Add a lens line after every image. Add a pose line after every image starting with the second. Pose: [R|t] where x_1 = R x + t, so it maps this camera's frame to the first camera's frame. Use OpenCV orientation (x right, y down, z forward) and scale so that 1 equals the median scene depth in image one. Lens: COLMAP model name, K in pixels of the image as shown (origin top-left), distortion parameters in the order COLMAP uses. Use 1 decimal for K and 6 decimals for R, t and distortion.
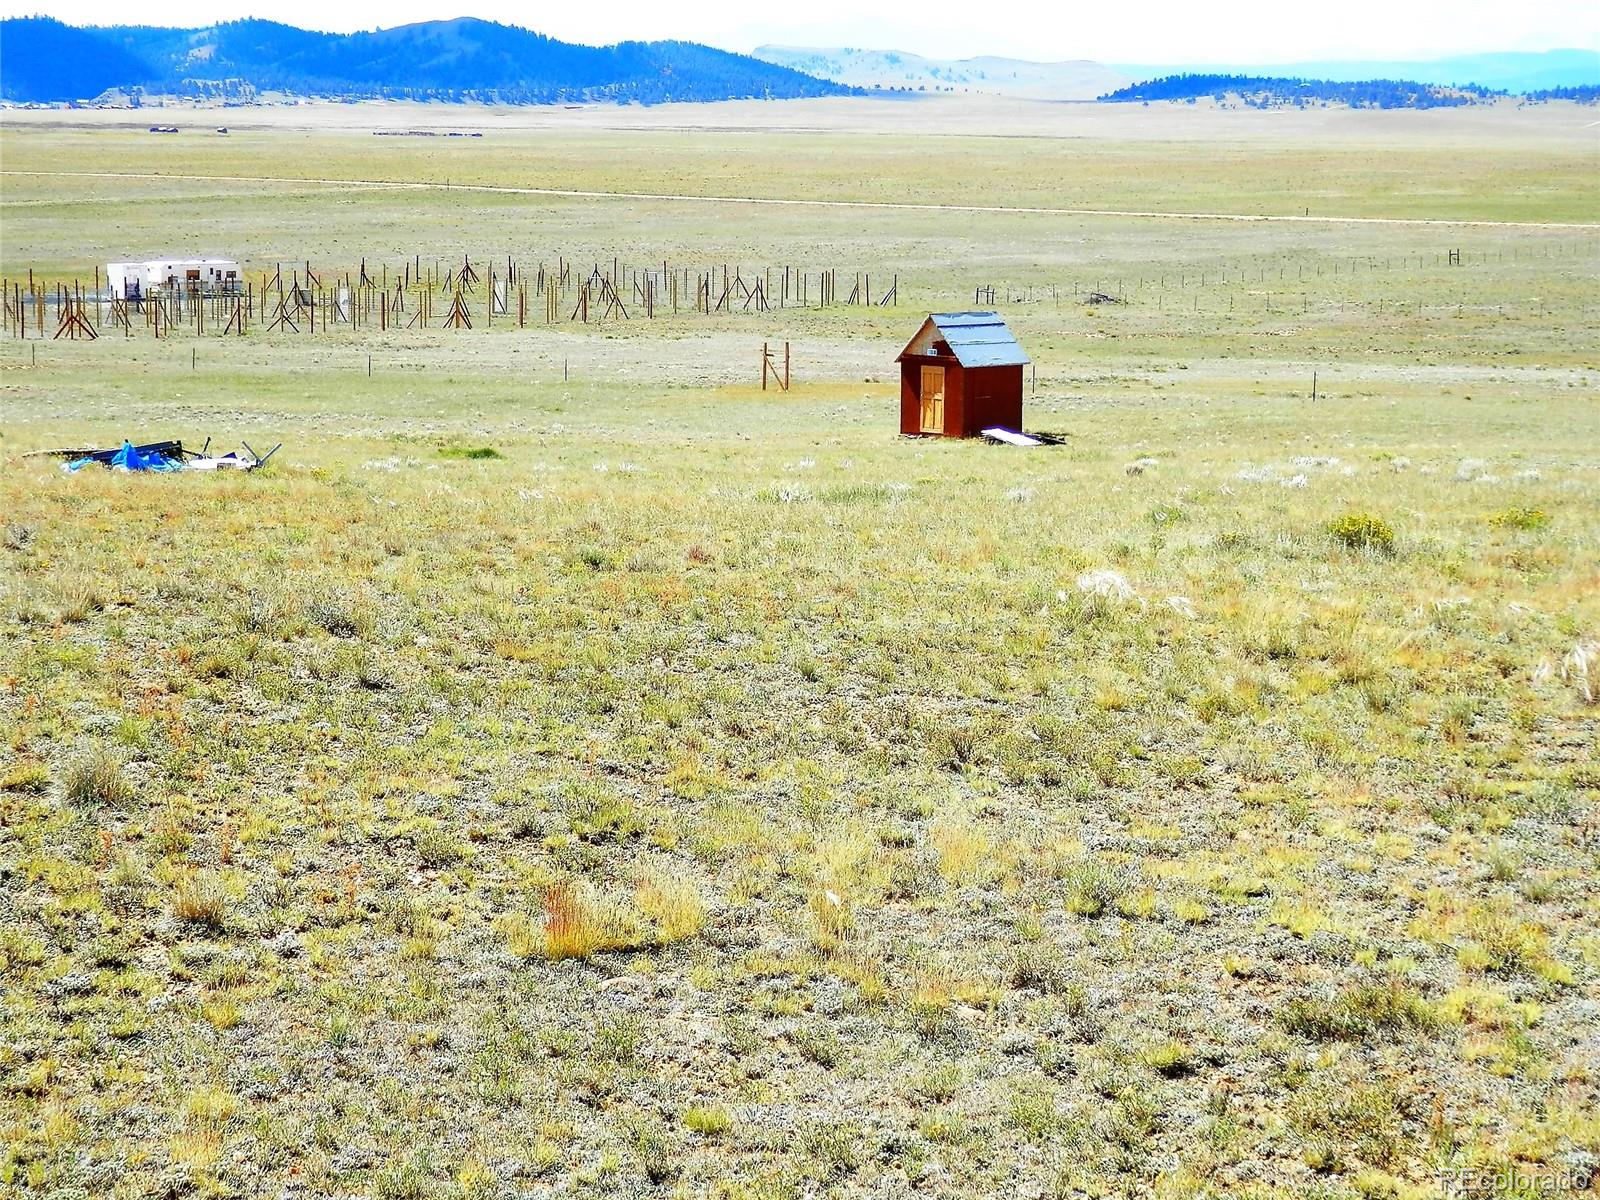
lens RADIAL K [[3544.1, 0, 800.0], [0, 3544.1, 600.0], [0, 0, 1]] dist [-0.012603, -0.245071]
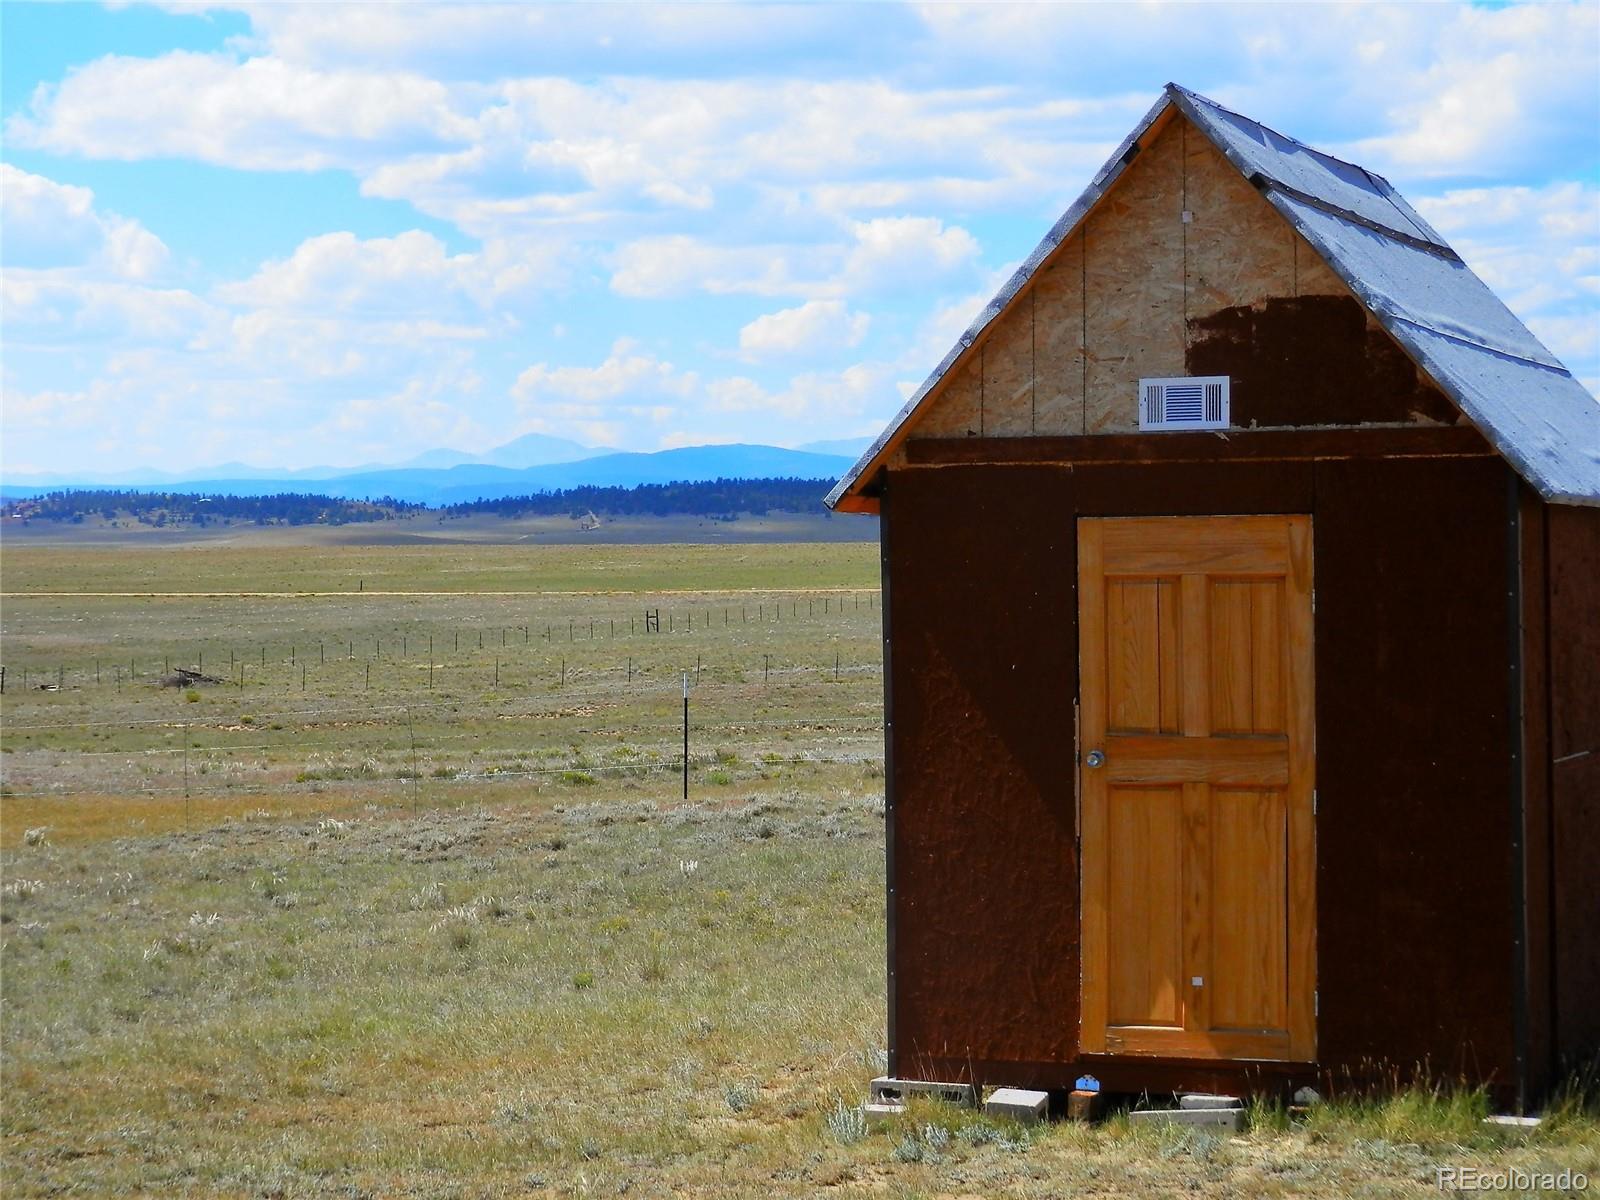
lens RADIAL K [[3399.1, 0, 800.0], [0, 3399.1, 600.0], [0, 0, 1]] dist [-0.057450, 0.282165]
pose [[0.942947, -0.016639, 0.332526, -0.002491], [0.059573, 0.991064, -0.119341, -0.008054], [-0.327569, 0.132342, 0.935513, 0.145085]]
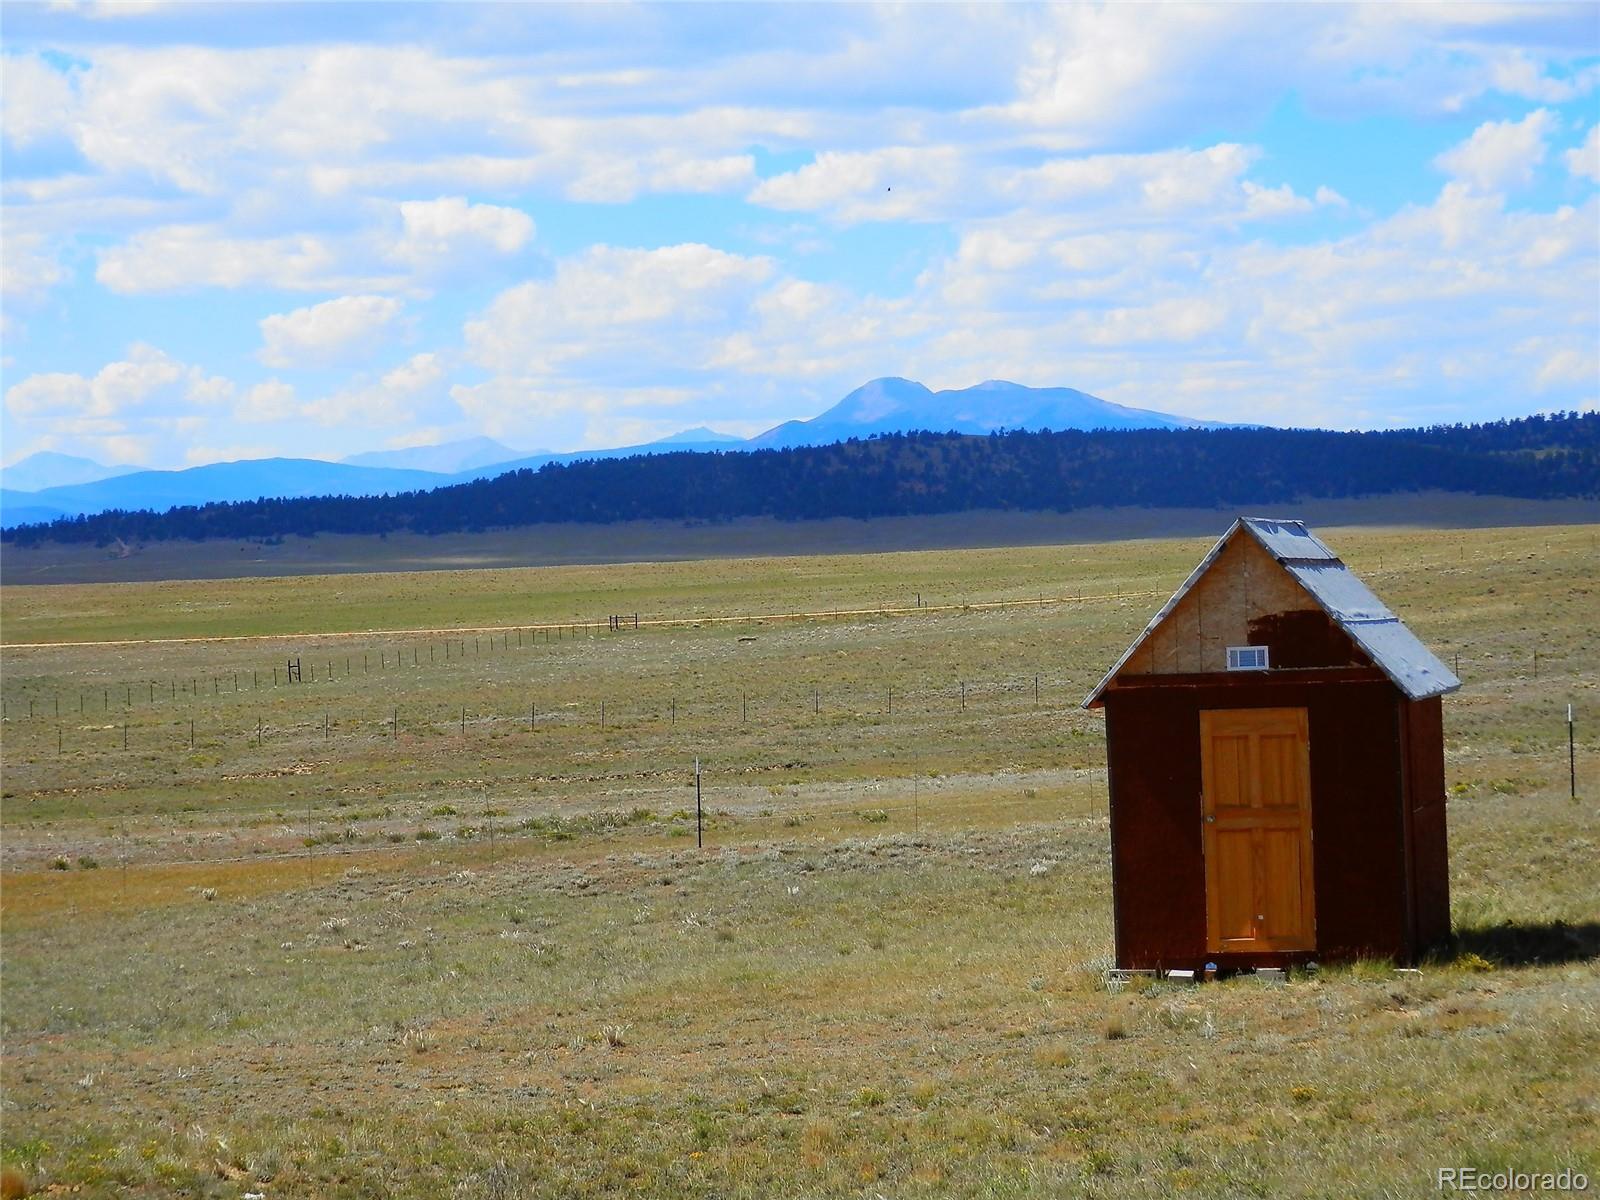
lens RADIAL K [[3837.5, 0, 800.0], [0, 3837.5, 600.0], [0, 0, 1]] dist [-0.047009, 0.286307]
pose [[0.892765, -0.041592, 0.448599, -0.020836], [0.102878, 0.988242, -0.113113, -0.007152], [-0.438620, 0.147134, 0.886546, 0.121566]]
